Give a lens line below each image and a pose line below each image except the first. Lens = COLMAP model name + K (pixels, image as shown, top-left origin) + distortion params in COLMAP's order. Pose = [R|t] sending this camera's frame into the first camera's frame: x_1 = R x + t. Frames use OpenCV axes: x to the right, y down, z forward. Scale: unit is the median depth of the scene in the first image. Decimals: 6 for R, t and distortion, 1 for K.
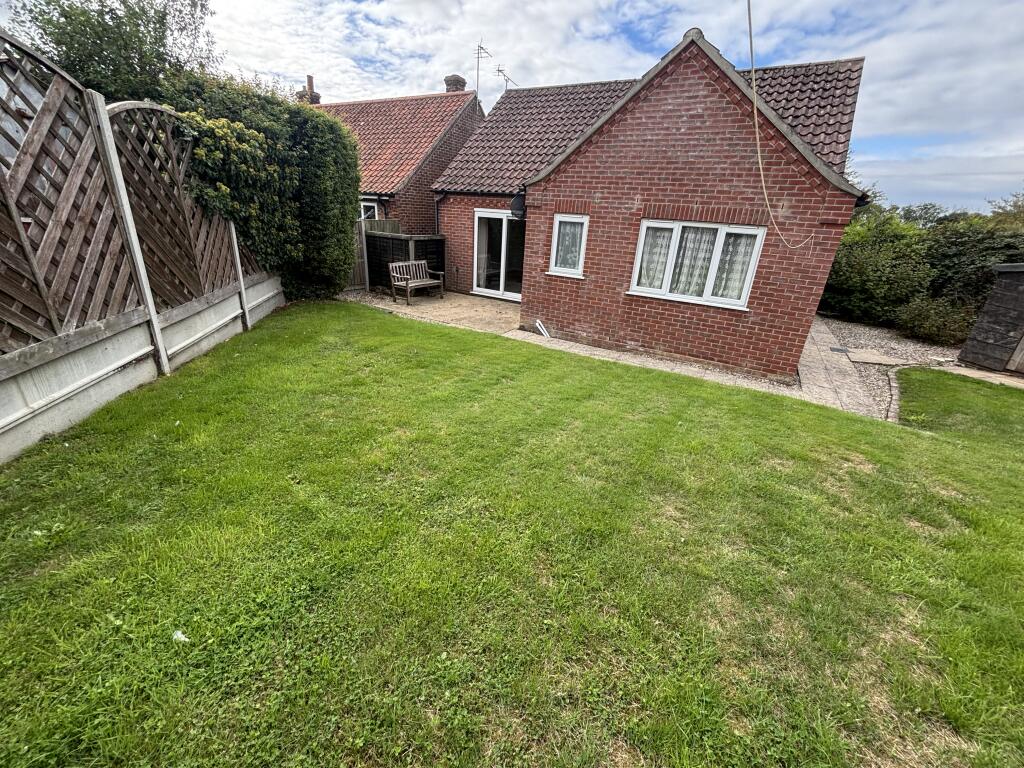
lens RADIAL K [[419.5, 0, 512.0], [0, 419.5, 384.0], [0, 0, 1]] dist [-0.001619, 0.000336]
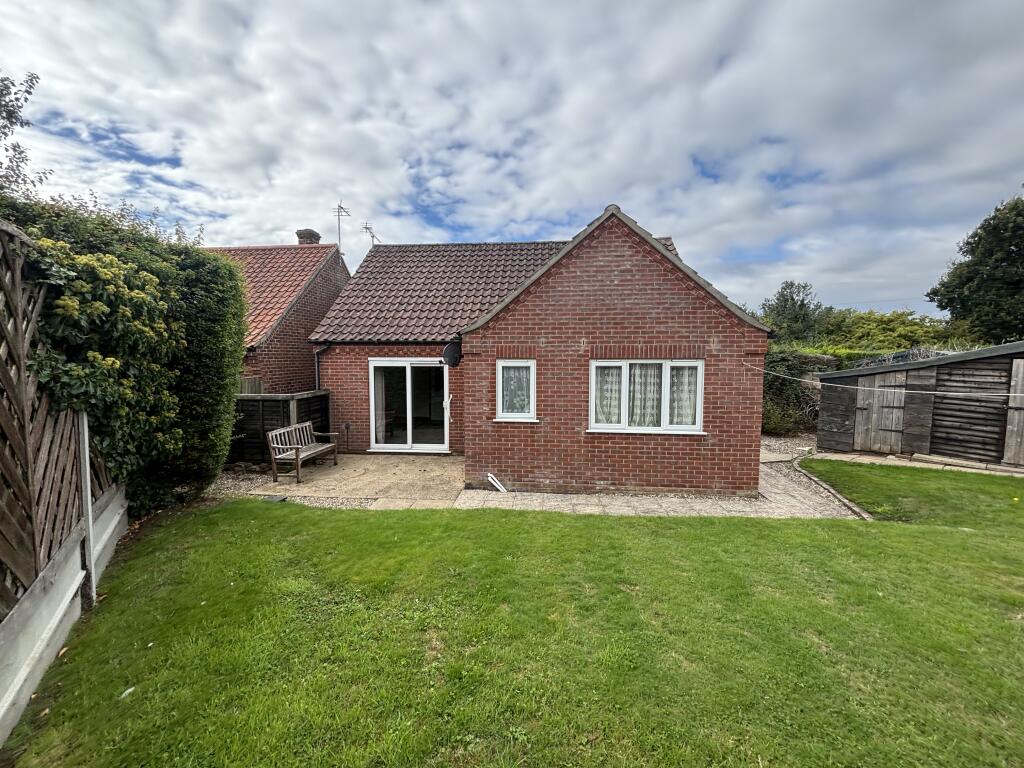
lens RADIAL K [[412.8, 0, 512.0], [0, 412.8, 384.0], [0, 0, 1]] dist [0.002997, -0.000574]
pose [[0.908707, -0.088544, 0.407936, -0.271118], [0.208177, 0.943174, -0.259009, -0.117798], [-0.361821, 0.320286, 0.875501, 0.213552]]
